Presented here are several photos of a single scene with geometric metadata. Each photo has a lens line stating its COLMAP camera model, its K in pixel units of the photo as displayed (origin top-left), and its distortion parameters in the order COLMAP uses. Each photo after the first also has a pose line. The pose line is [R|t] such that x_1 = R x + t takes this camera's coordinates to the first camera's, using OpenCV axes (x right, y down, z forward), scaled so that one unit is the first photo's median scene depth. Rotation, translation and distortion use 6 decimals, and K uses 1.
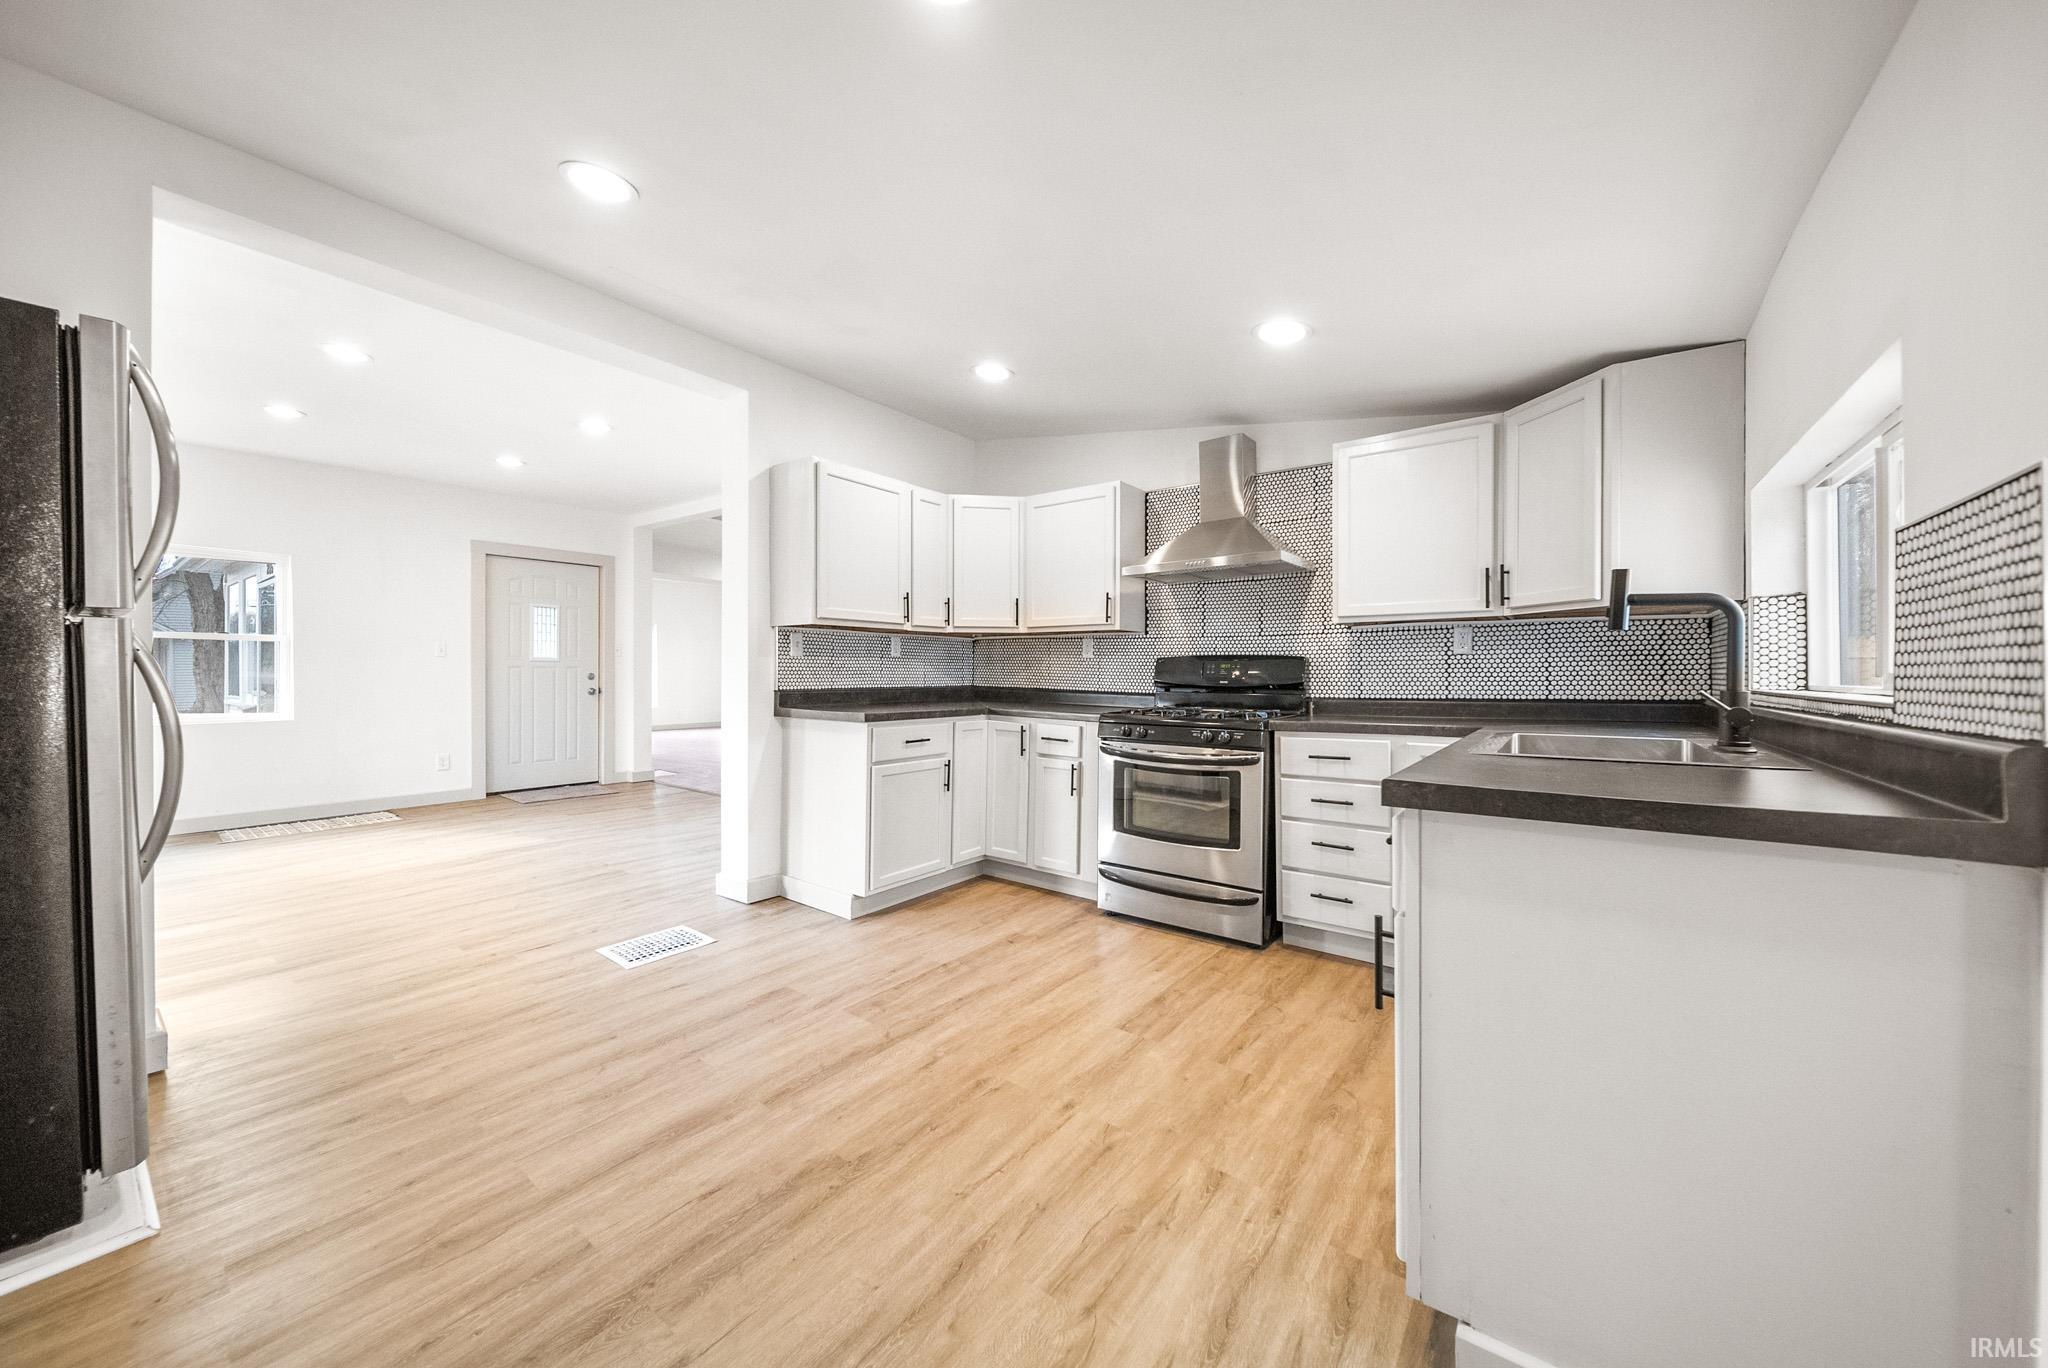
lens RADIAL K [[728.4, 0, 1017.1], [0, 728.4, 664.7], [0, 0, 1]] dist [0.000812, 0.000037]
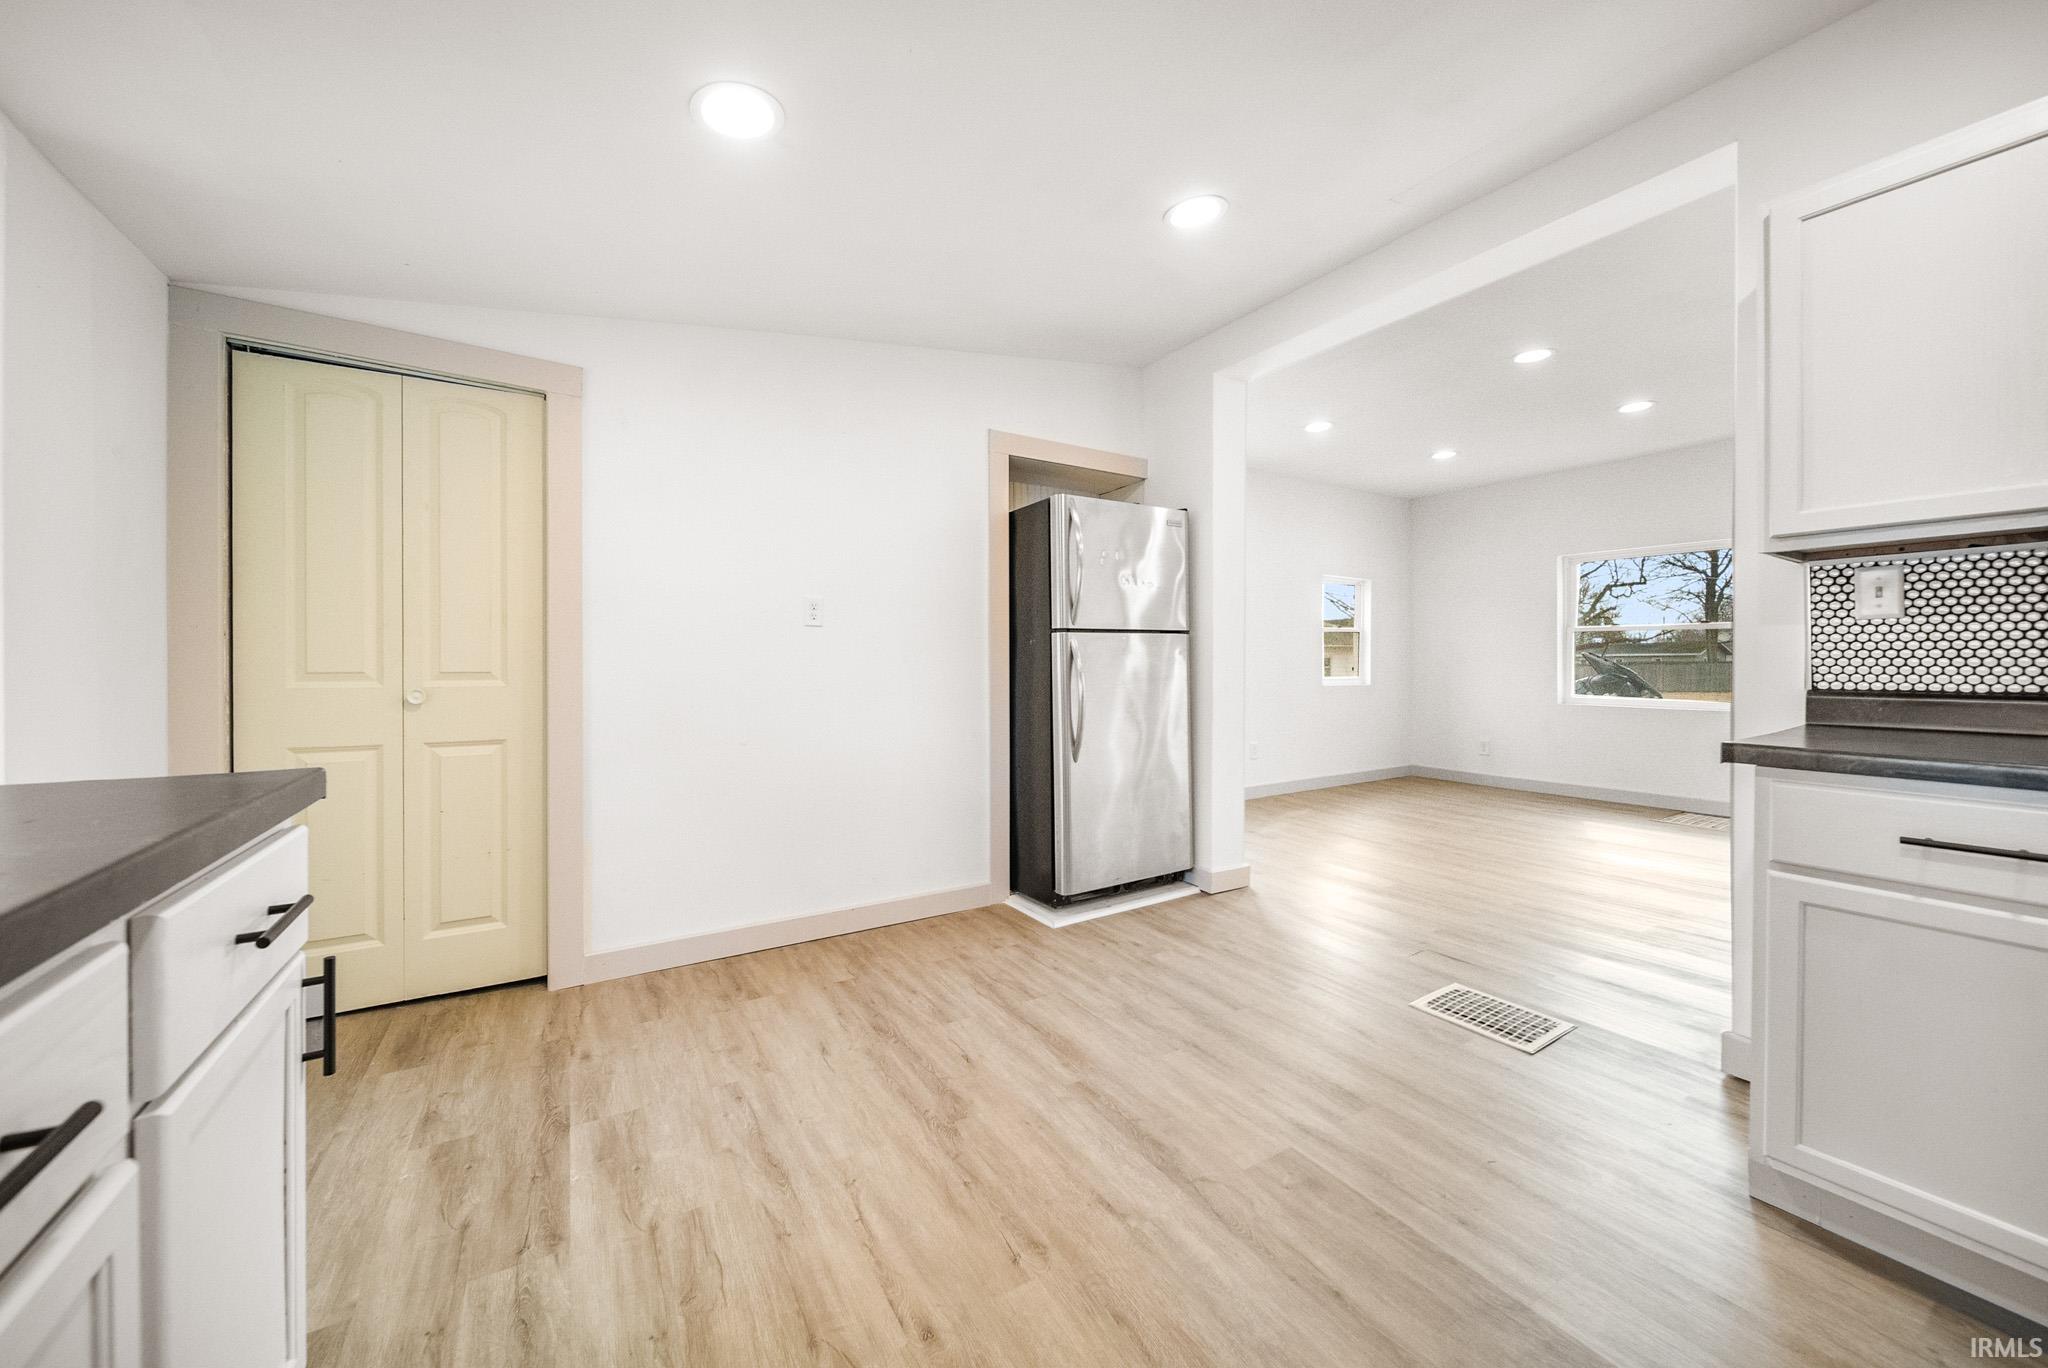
lens RADIAL K [[743.7, 0, 1026.6], [0, 743.7, 668.9], [0, 0, 1]] dist [0.000663, -0.000037]
pose [[-0.357490, 0.006337, -0.933895, 0.491080], [0.010415, 0.999942, 0.002798, 0.020277], [0.933859, -0.008726, -0.357535, 1.008082]]
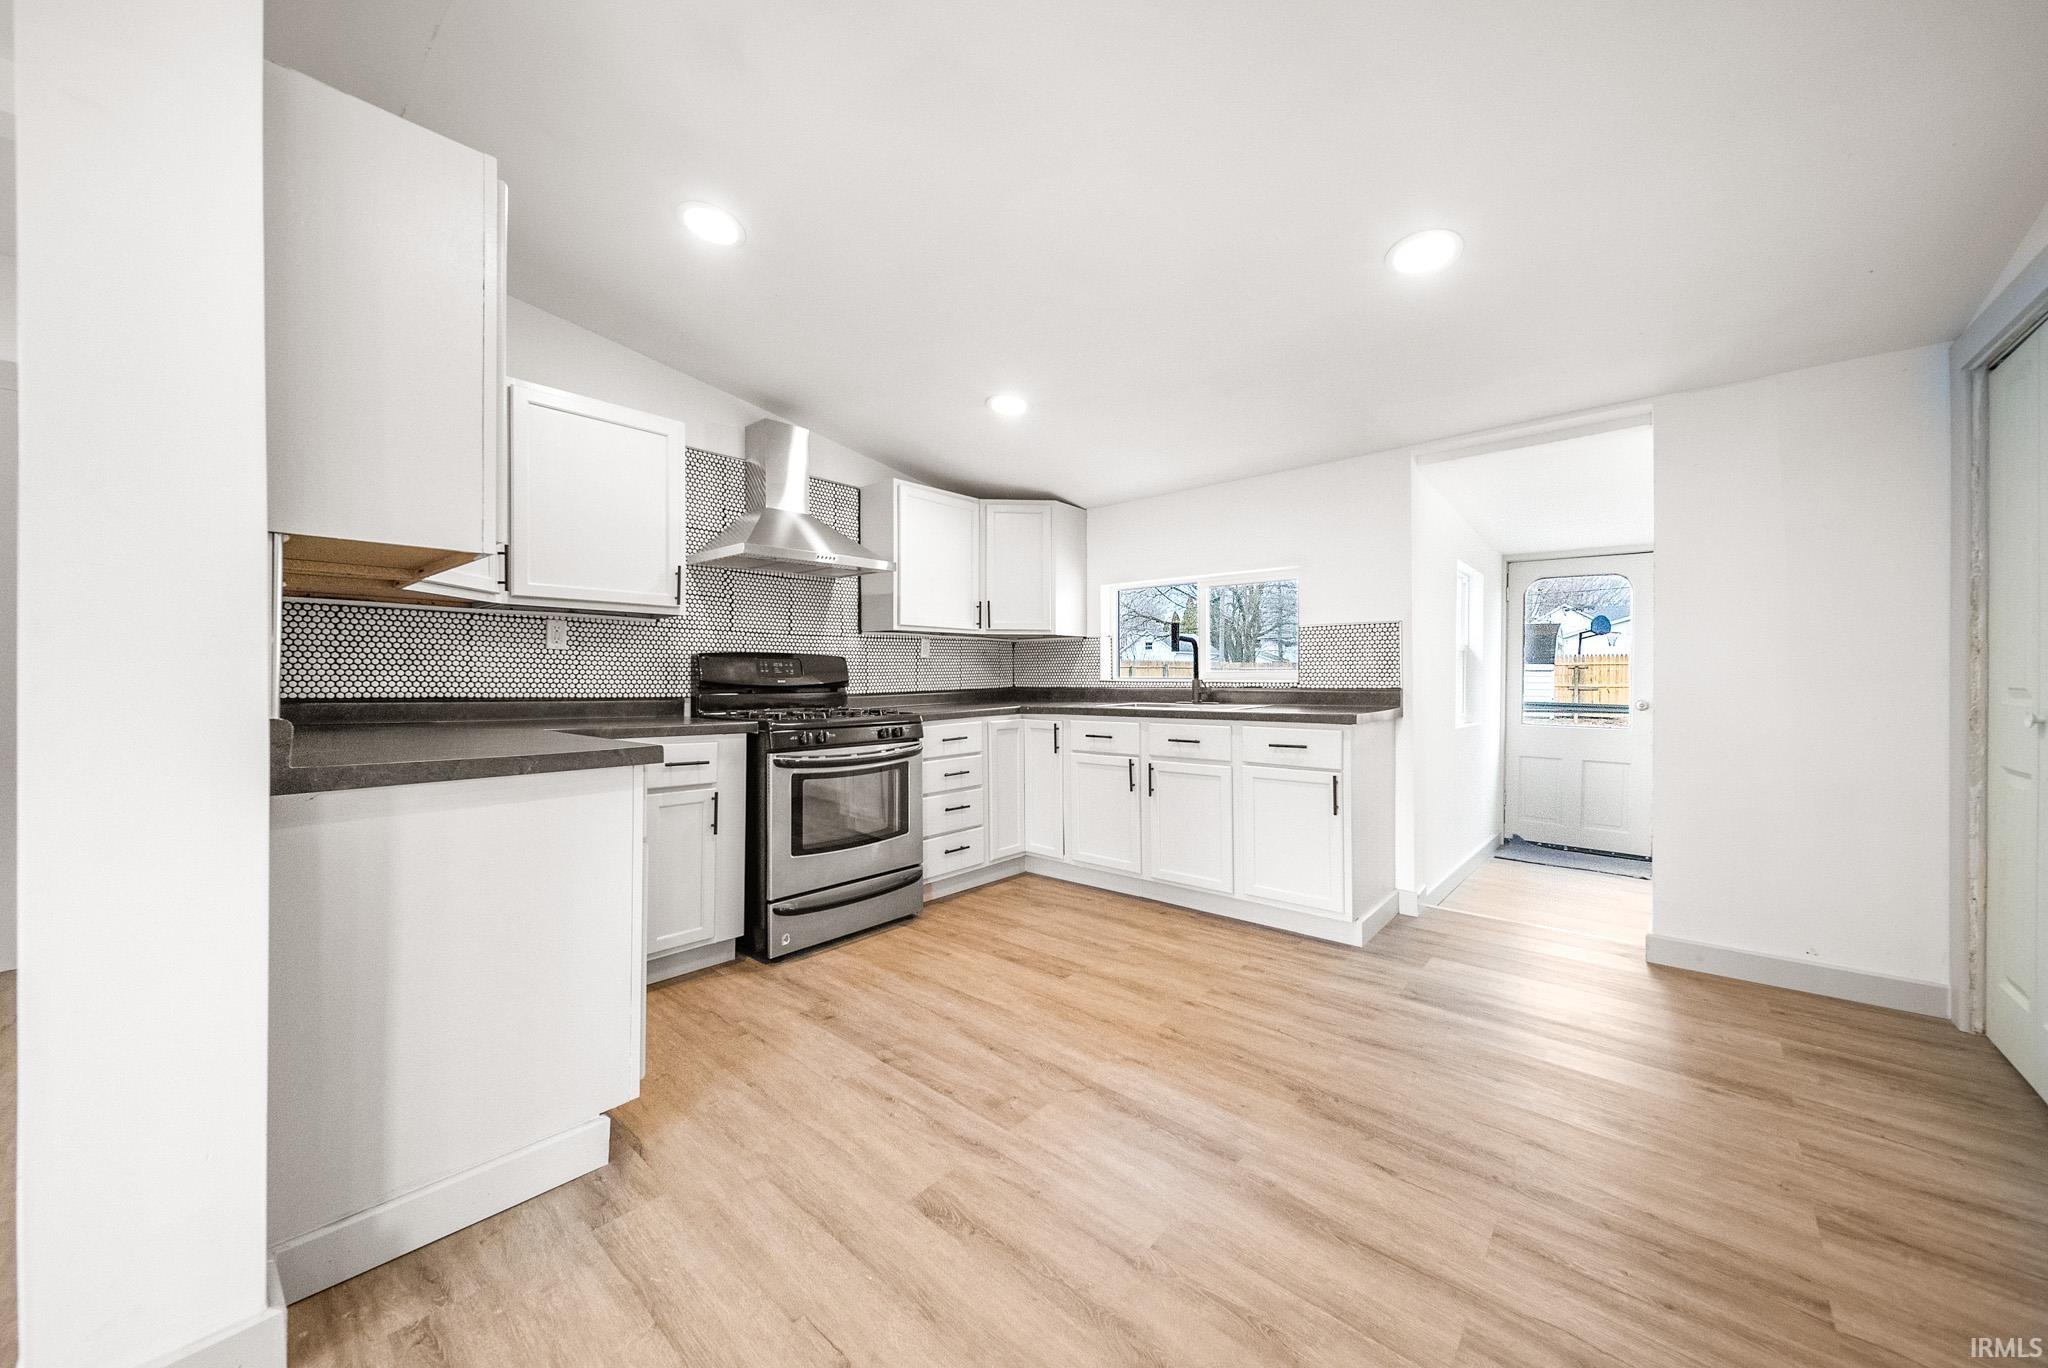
lens RADIAL K [[727.4, 0, 1023.7], [0, 727.4, 675.5], [0, 0, 1]] dist [-0.001727, -0.000214]
pose [[0.072999, -0.002256, 0.997329, -0.952796], [-0.010352, 0.999942, 0.003019, 0.014842], [-0.997278, -0.010545, 0.072972, 0.923768]]
